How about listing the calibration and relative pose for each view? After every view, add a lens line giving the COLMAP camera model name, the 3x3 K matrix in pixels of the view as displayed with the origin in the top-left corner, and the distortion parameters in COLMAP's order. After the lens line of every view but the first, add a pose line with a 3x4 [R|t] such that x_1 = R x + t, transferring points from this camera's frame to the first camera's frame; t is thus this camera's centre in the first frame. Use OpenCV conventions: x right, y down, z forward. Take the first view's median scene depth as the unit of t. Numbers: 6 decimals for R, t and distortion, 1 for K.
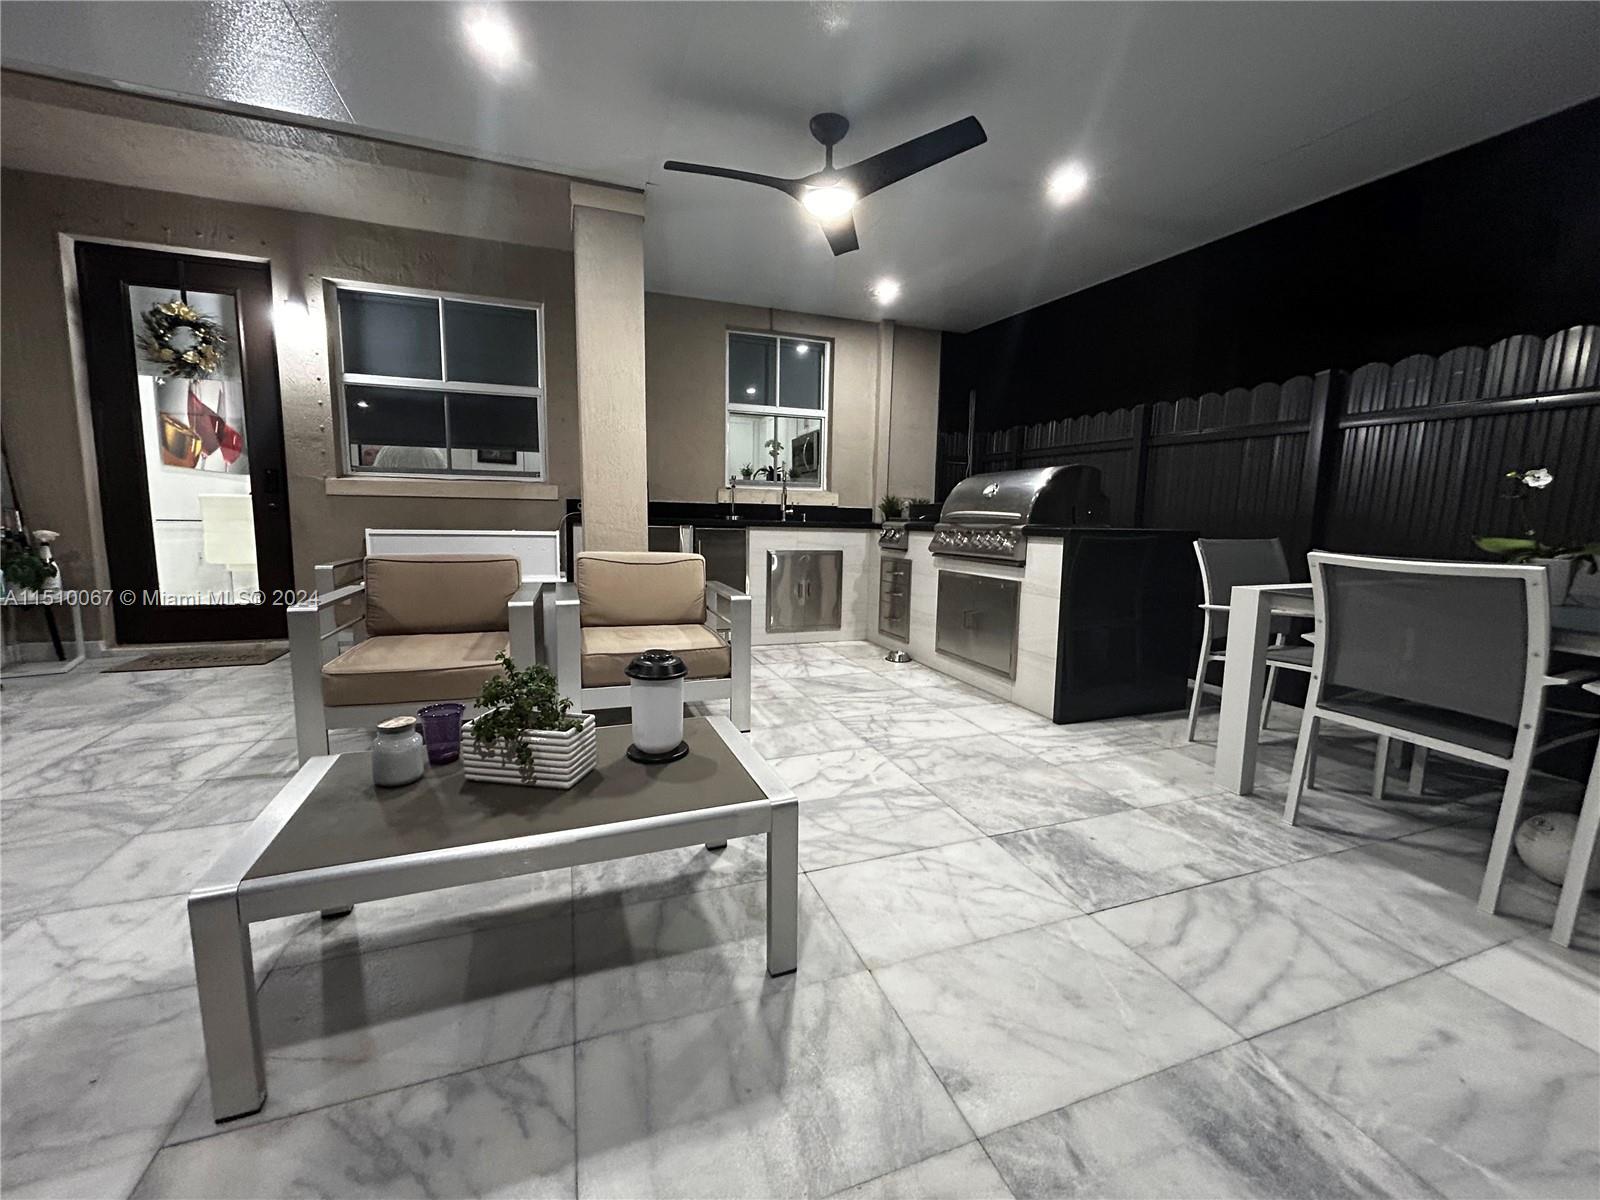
lens RADIAL K [[646.1, 0, 800.0], [0, 646.1, 600.0], [0, 0, 1]] dist [-0.001048, 0.000405]
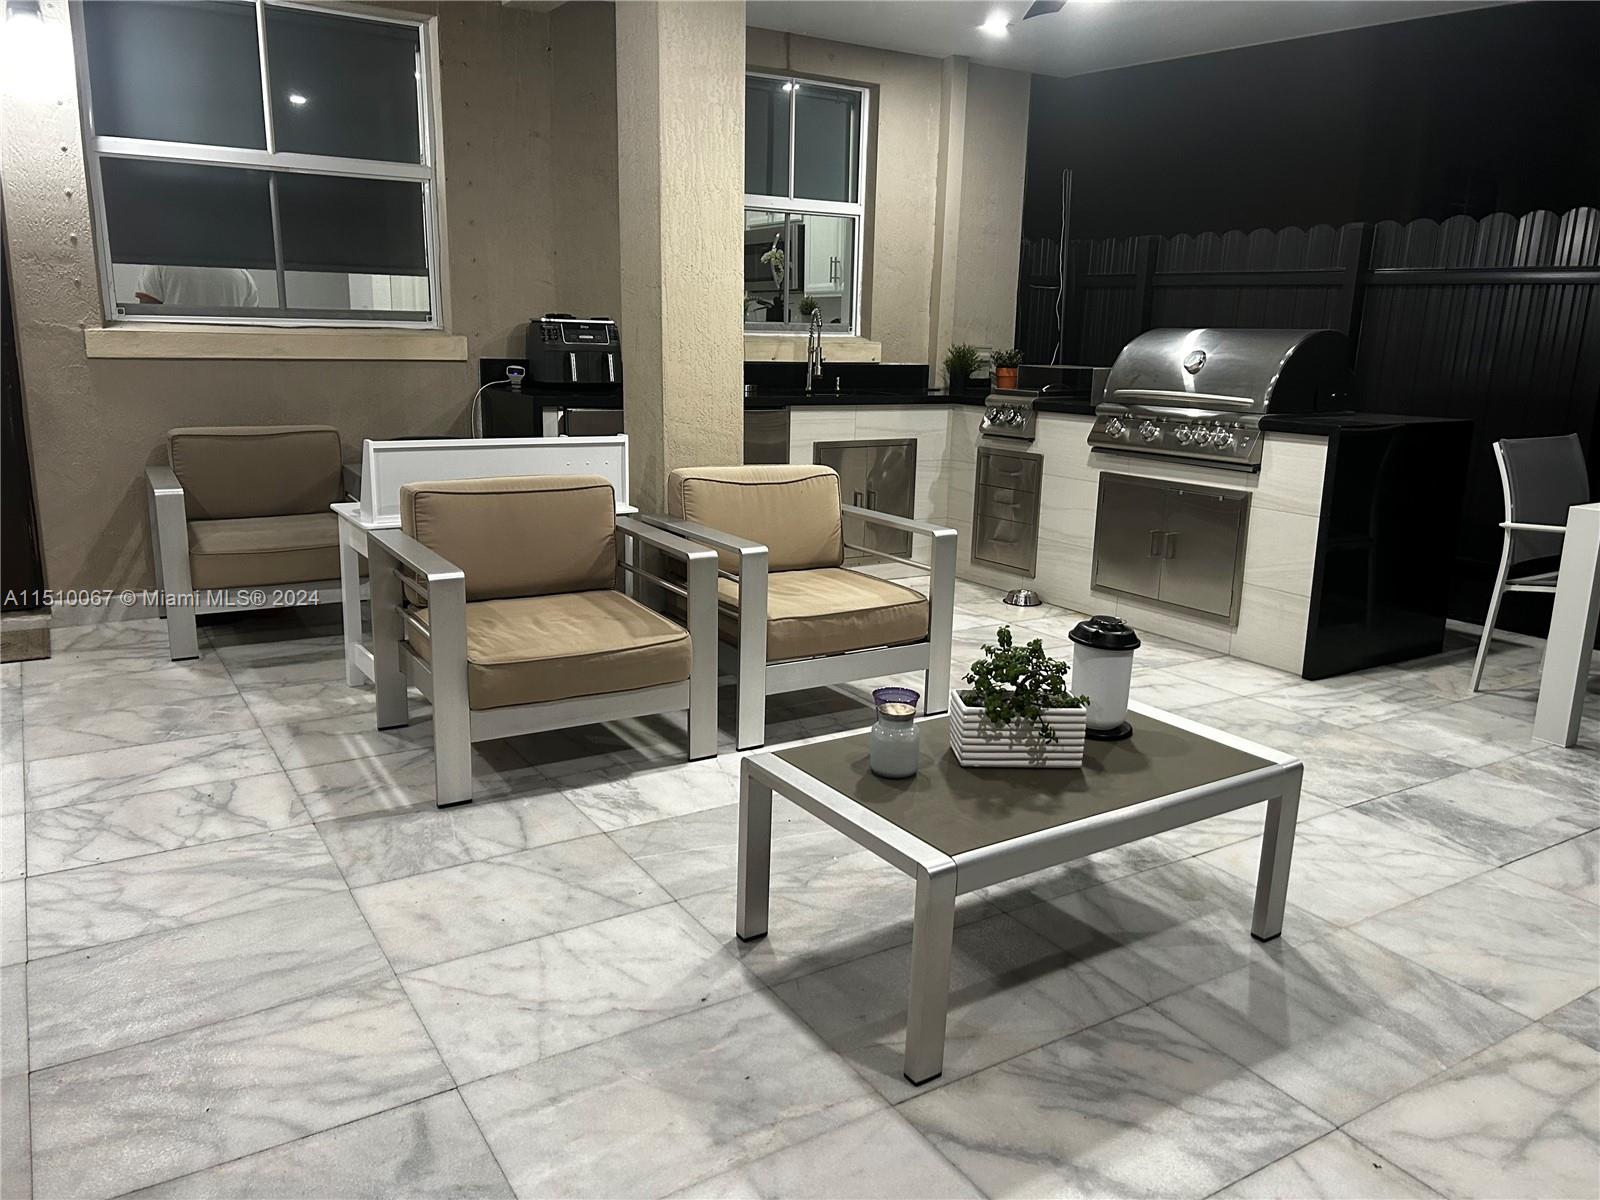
lens RADIAL K [[1192.0, 0, 801.1], [0, 1192.0, 607.1], [0, 0, 1]] dist [0.068480, -0.081652]
pose [[0.978894, -0.043668, 0.199649, -0.398975], [0.022833, 0.994158, 0.105494, -0.049951], [-0.203090, -0.098709, 0.974172, -0.221391]]
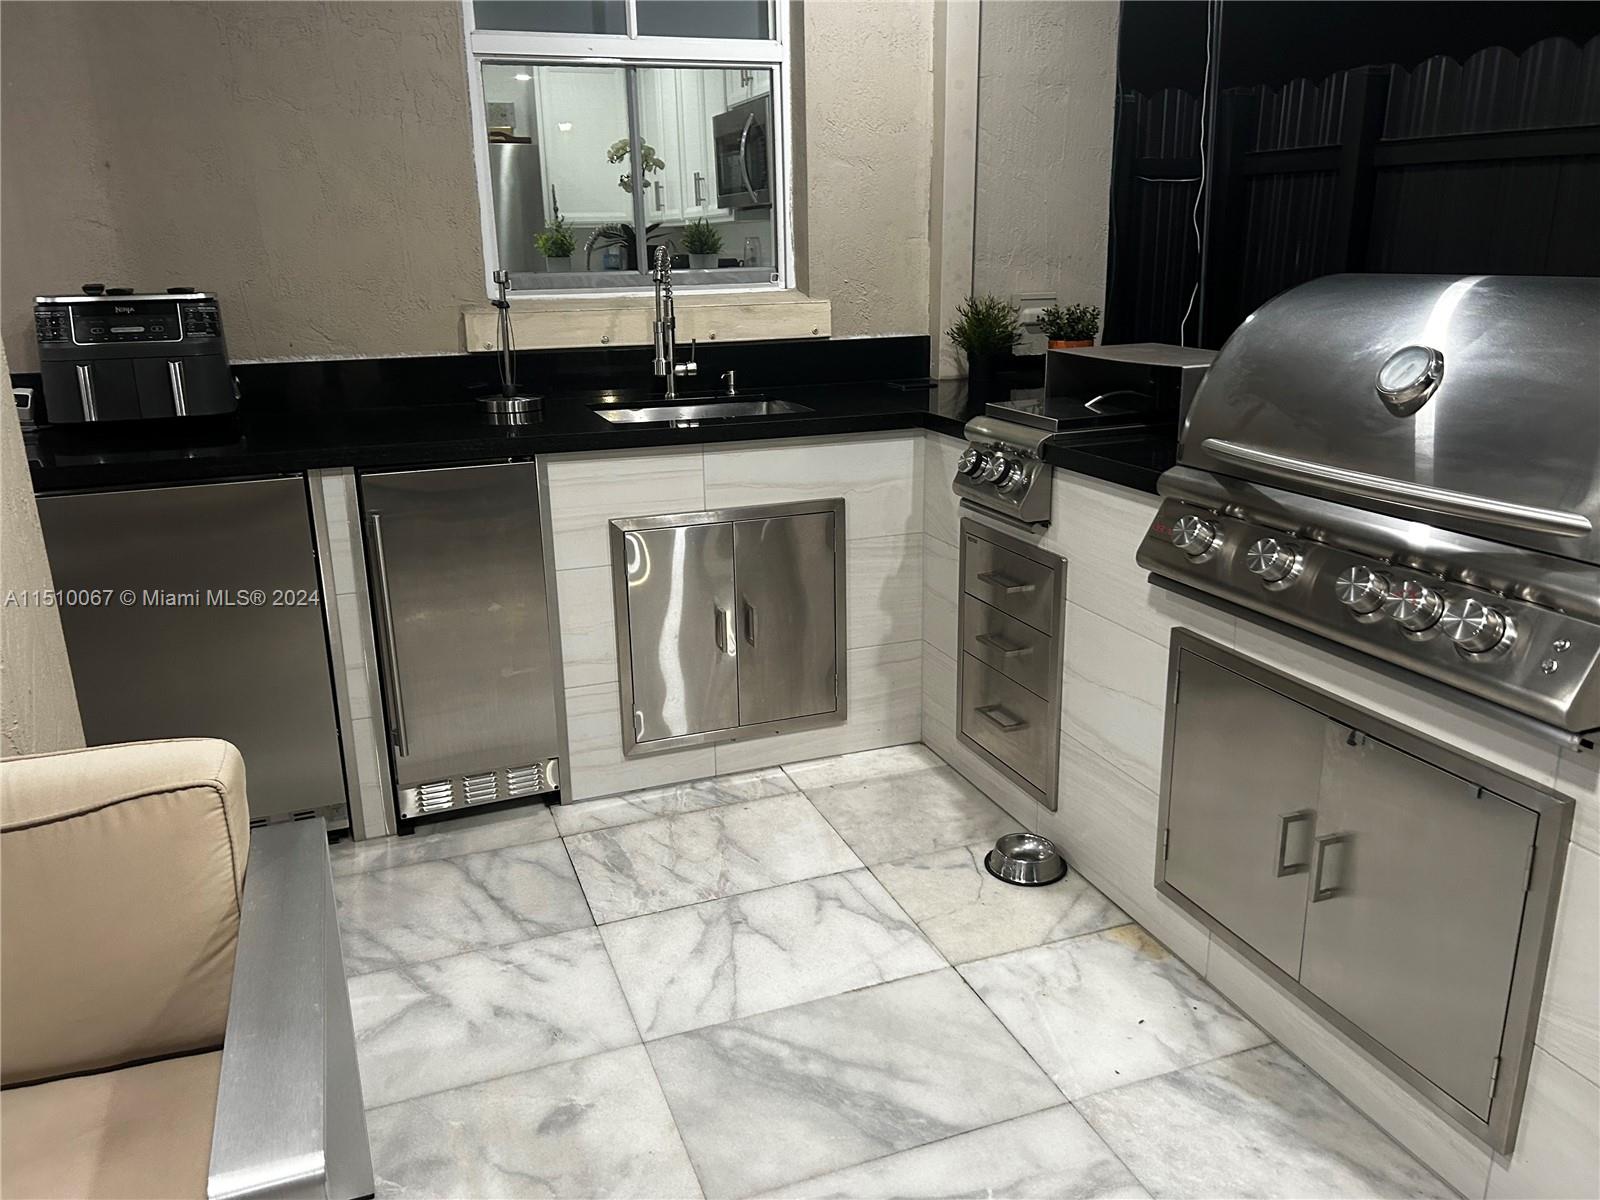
lens RADIAL K [[1223.2, 0, 791.7], [0, 1223.2, 599.8], [0, 0, 1]] dist [0.015376, -0.005032]
pose [[0.999198, -0.039947, -0.002903, 0.052961], [0.039906, 0.986748, 0.157275, -0.167862], [-0.003418, -0.157265, 0.987551, 0.511098]]
